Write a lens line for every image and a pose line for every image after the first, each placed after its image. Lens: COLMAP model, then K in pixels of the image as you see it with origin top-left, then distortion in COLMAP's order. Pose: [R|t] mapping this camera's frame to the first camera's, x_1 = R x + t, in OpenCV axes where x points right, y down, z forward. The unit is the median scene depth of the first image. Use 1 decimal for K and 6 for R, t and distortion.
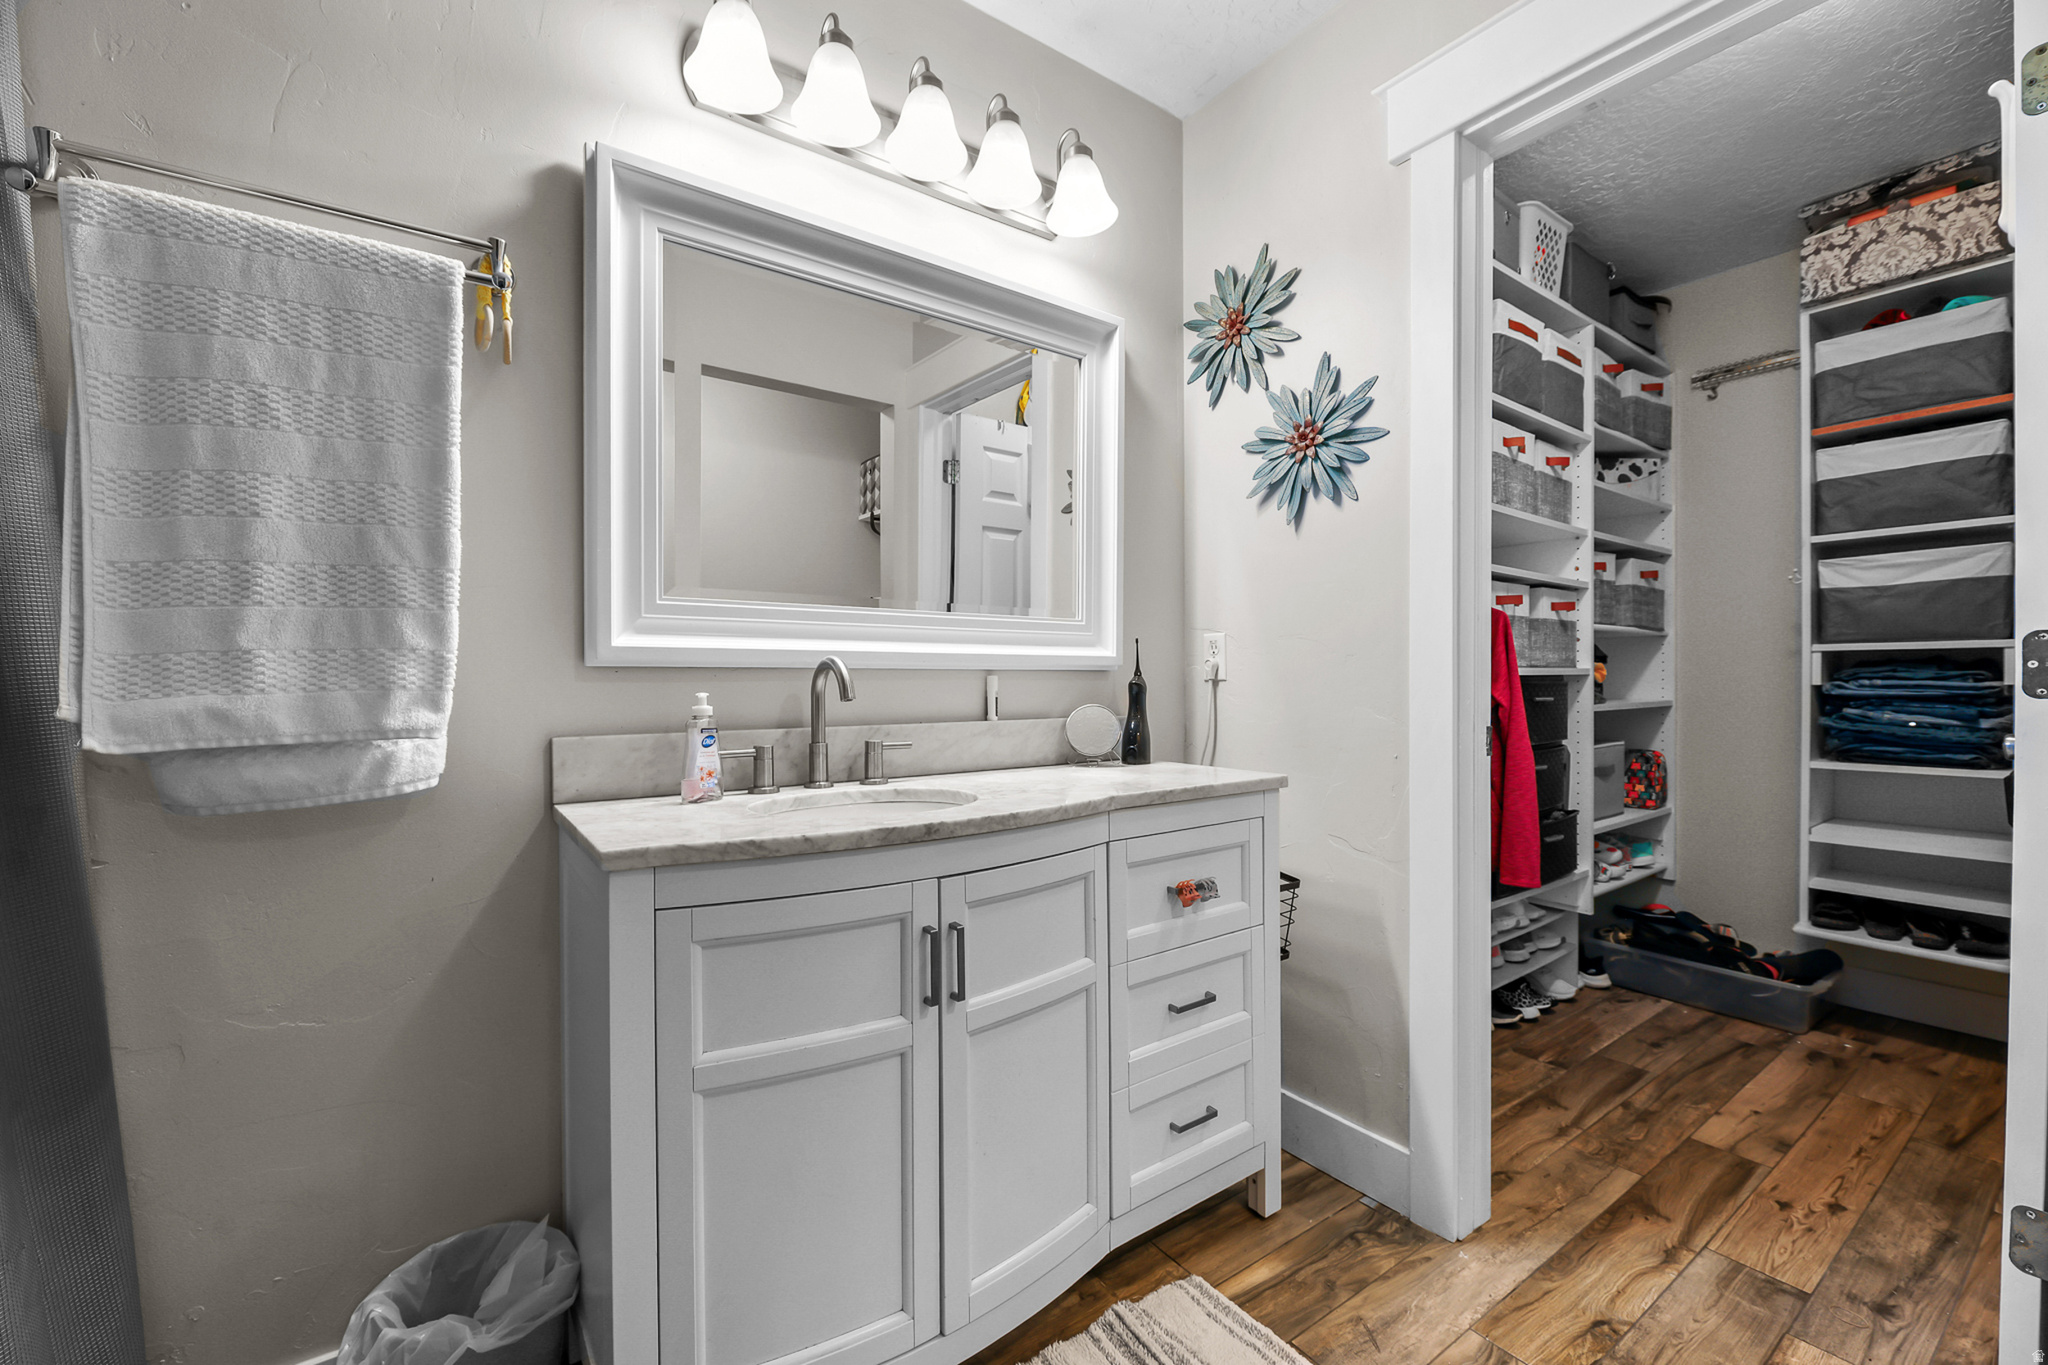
lens RADIAL K [[866.8, 0, 1034.2], [0, 866.8, 685.0], [0, 0, 1]] dist [0.001993, -0.004923]
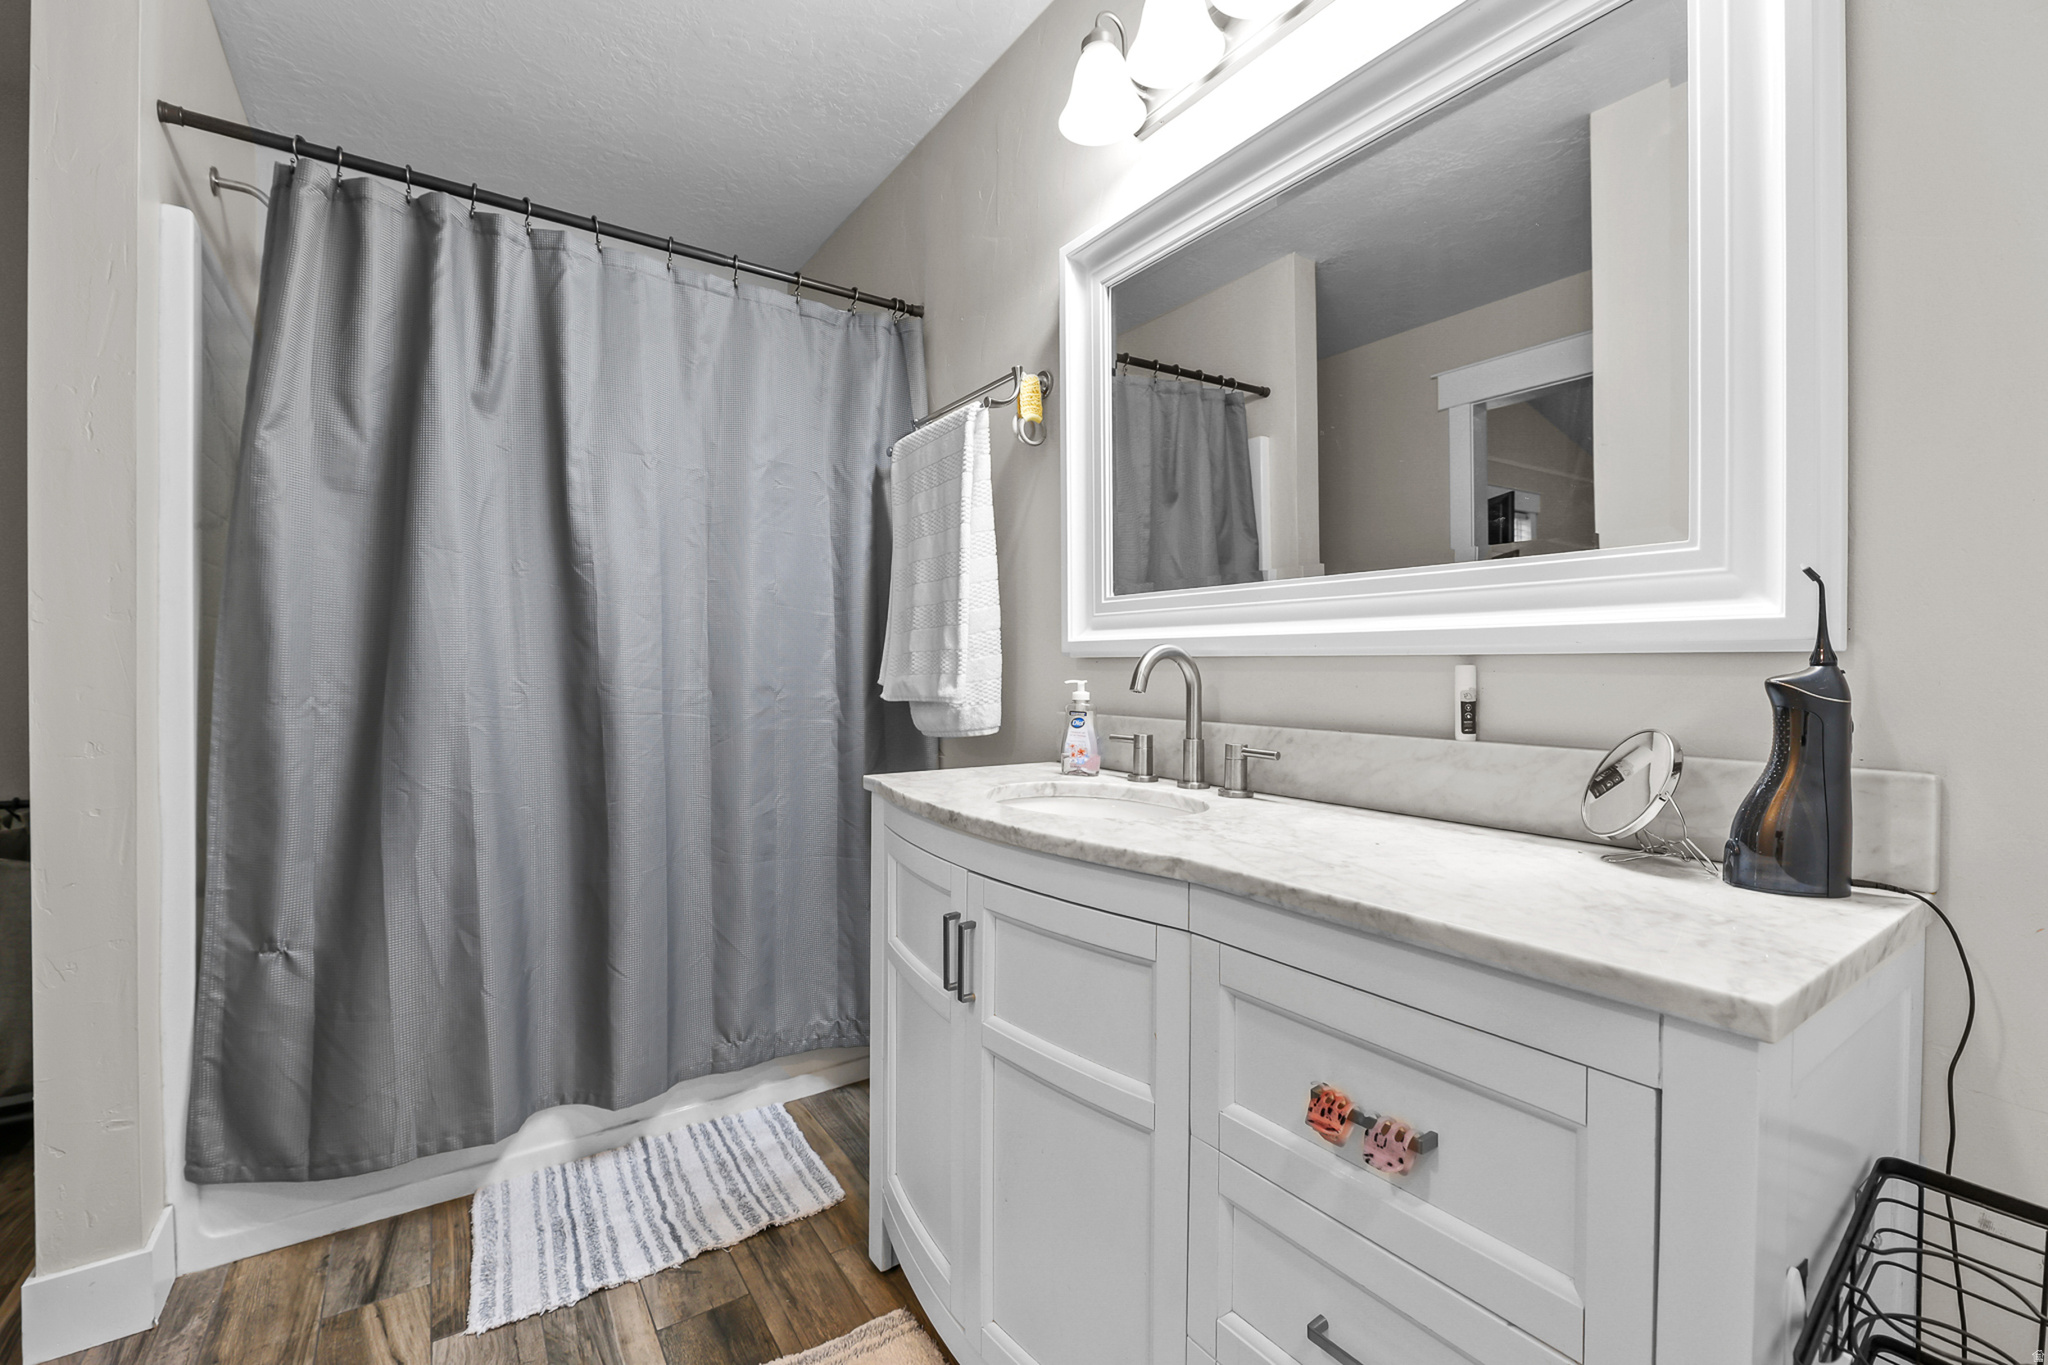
lens RADIAL K [[866.8, 0, 1019.2], [0, 866.8, 680.9], [0, 0, 1]] dist [0.001993, -0.004923]
pose [[-0.050771, 0.016309, -0.998577, 0.340351], [-0.012853, 0.999773, 0.016982, -0.003884], [0.998628, 0.013697, -0.050550, 0.434356]]
